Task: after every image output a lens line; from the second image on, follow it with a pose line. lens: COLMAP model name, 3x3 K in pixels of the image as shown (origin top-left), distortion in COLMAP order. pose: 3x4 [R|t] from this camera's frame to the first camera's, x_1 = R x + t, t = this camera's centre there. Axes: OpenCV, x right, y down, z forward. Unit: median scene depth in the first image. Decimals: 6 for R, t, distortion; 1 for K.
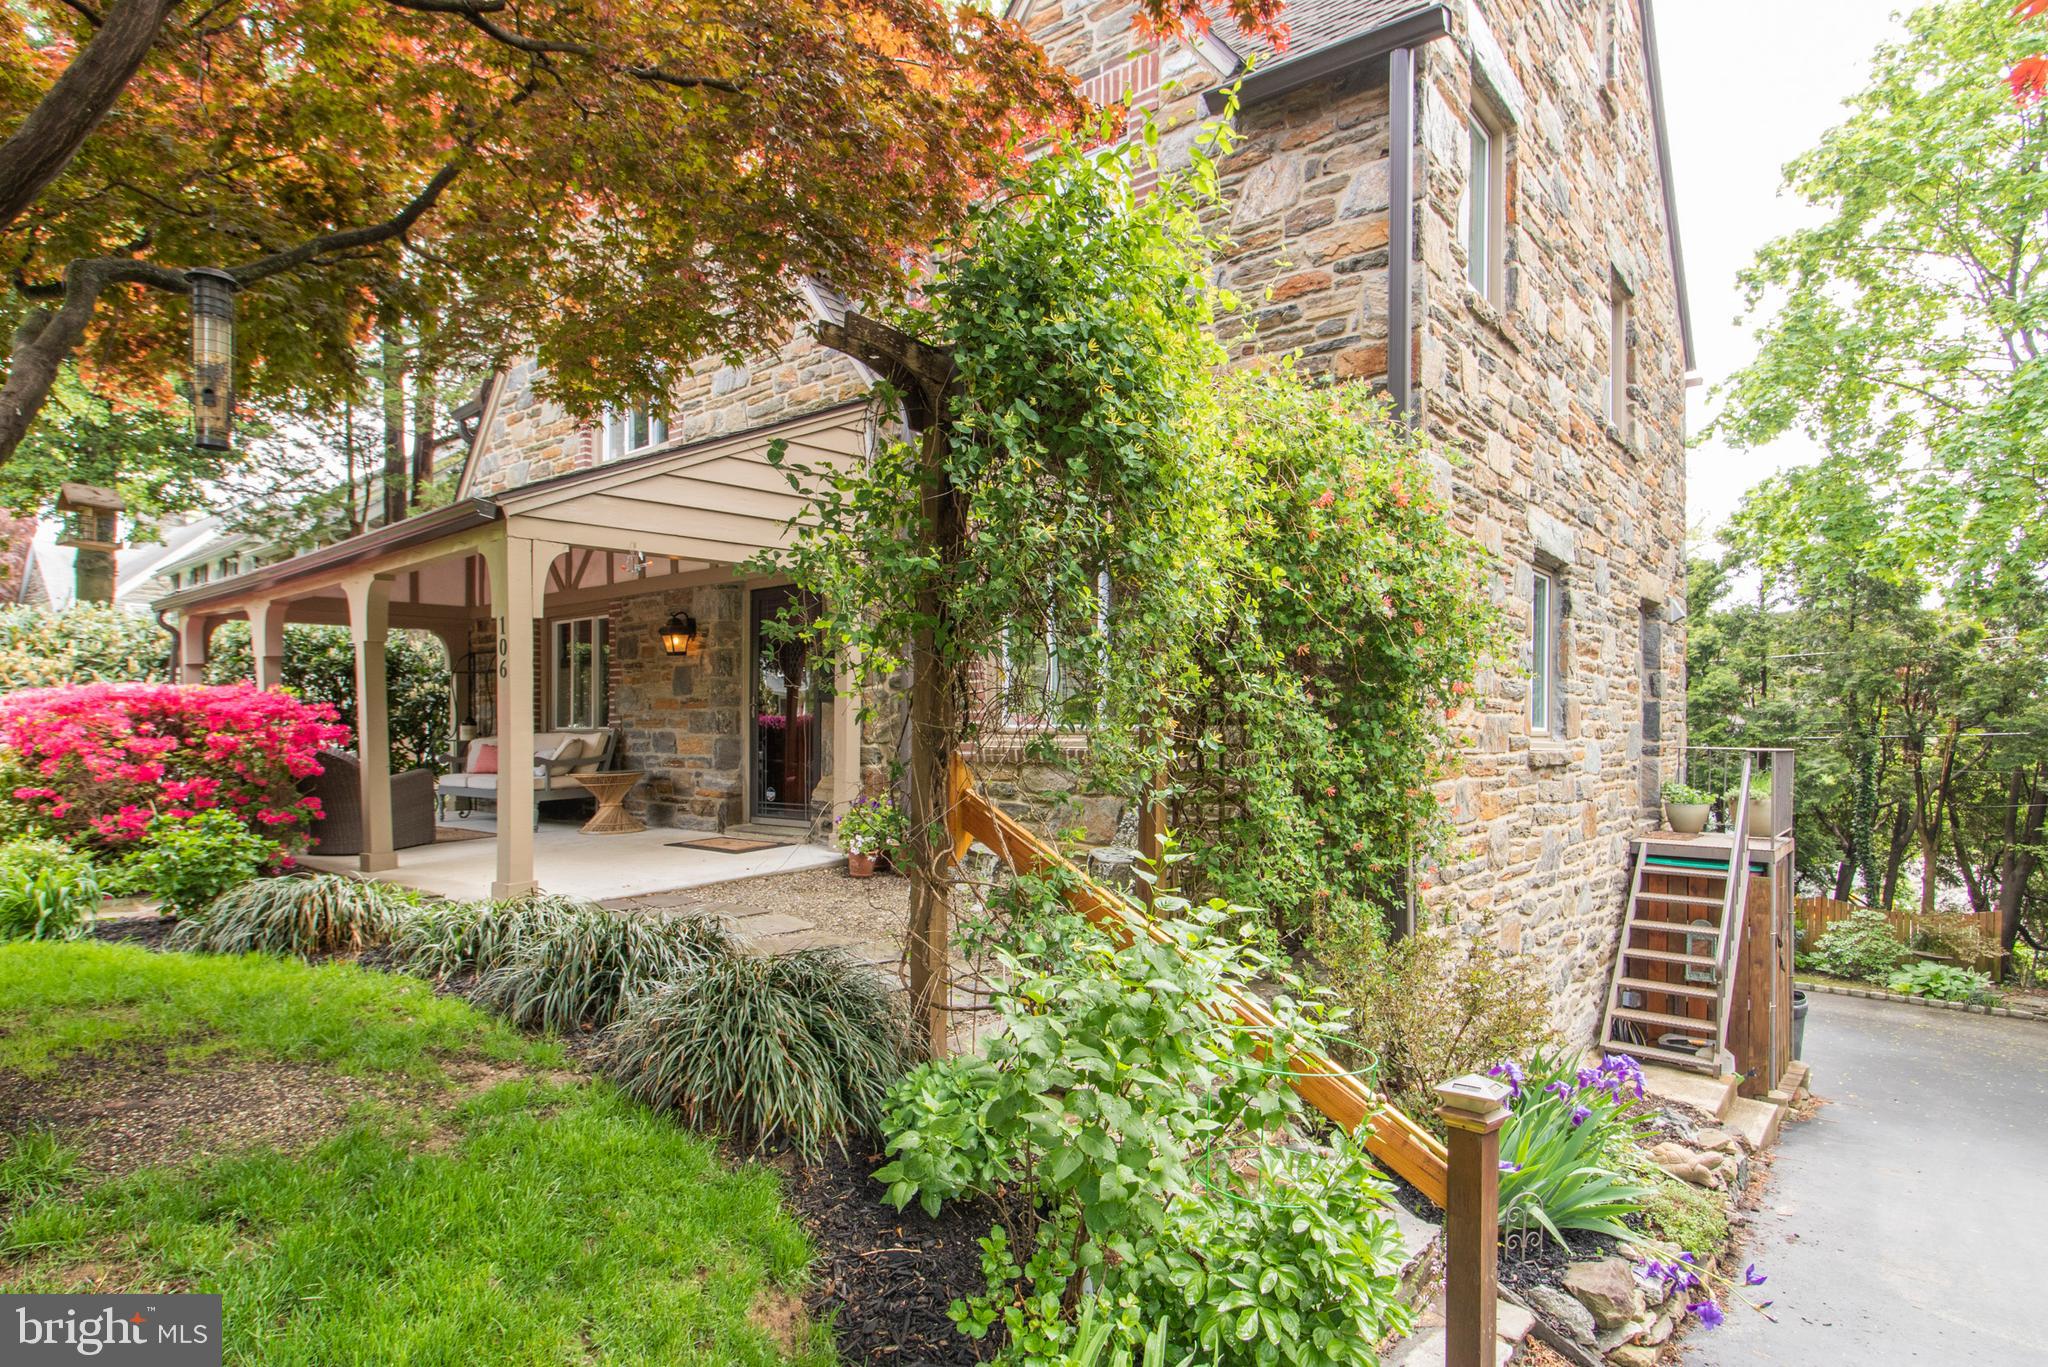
lens RADIAL K [[1176.7, 0, 1019.5], [0, 1176.7, 731.2], [0, 0, 1]] dist [0.024306, 0.000236]
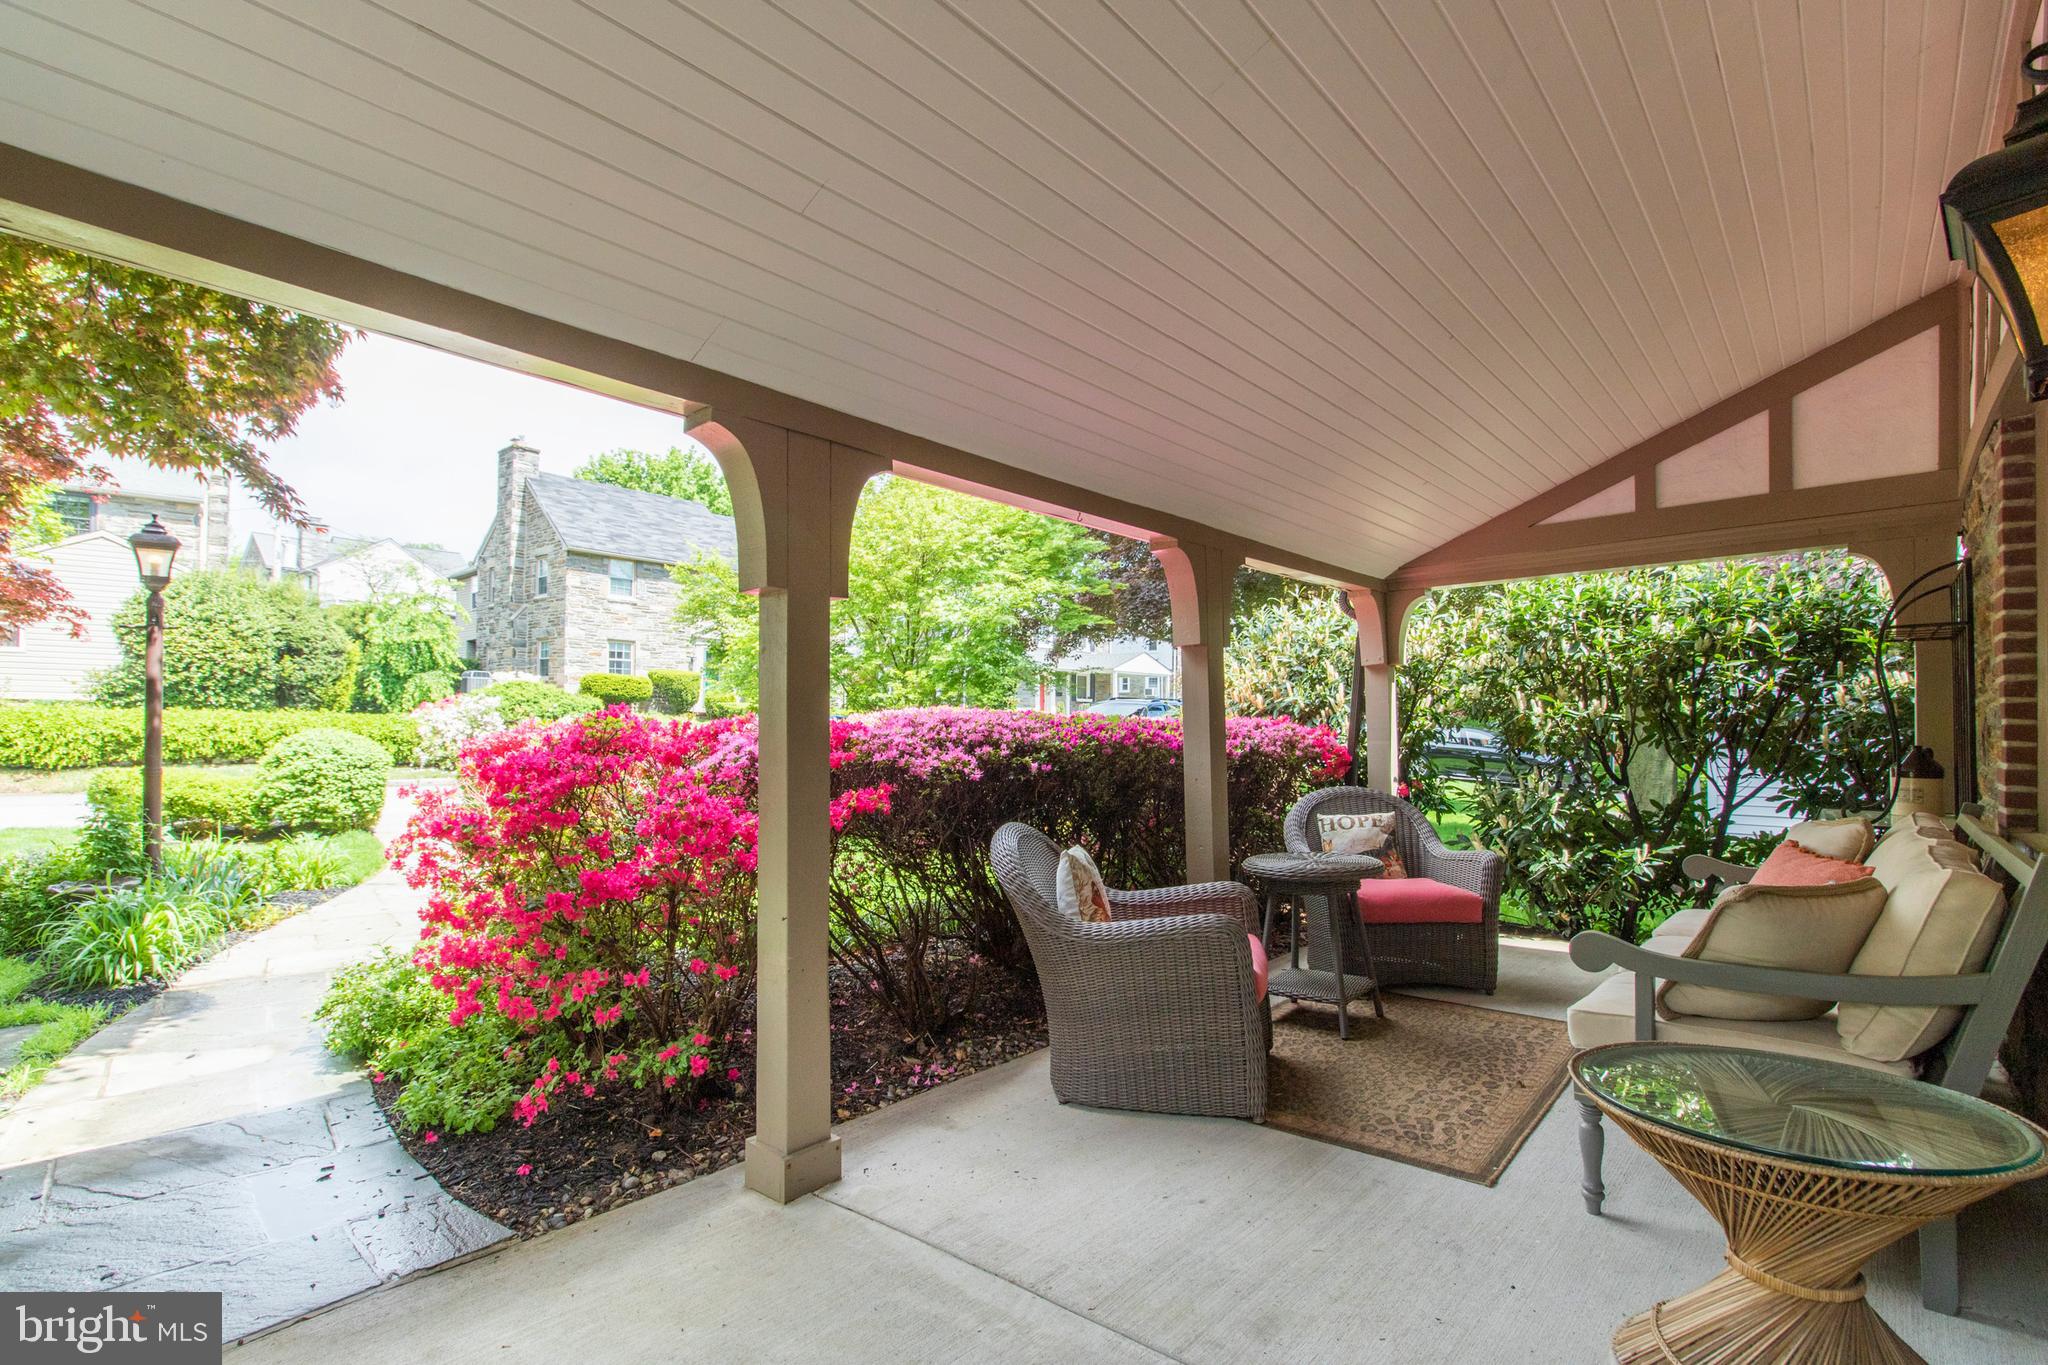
lens RADIAL K [[958.2, 0, 1012.0], [0, 958.2, 709.4], [0, 0, 1]] dist [0.001350, 0.000056]
pose [[-0.015655, -0.014598, -0.999771, -0.189552], [-0.000689, 0.999893, -0.014589, -0.027761], [0.999877, 0.000461, -0.015663, 0.886865]]
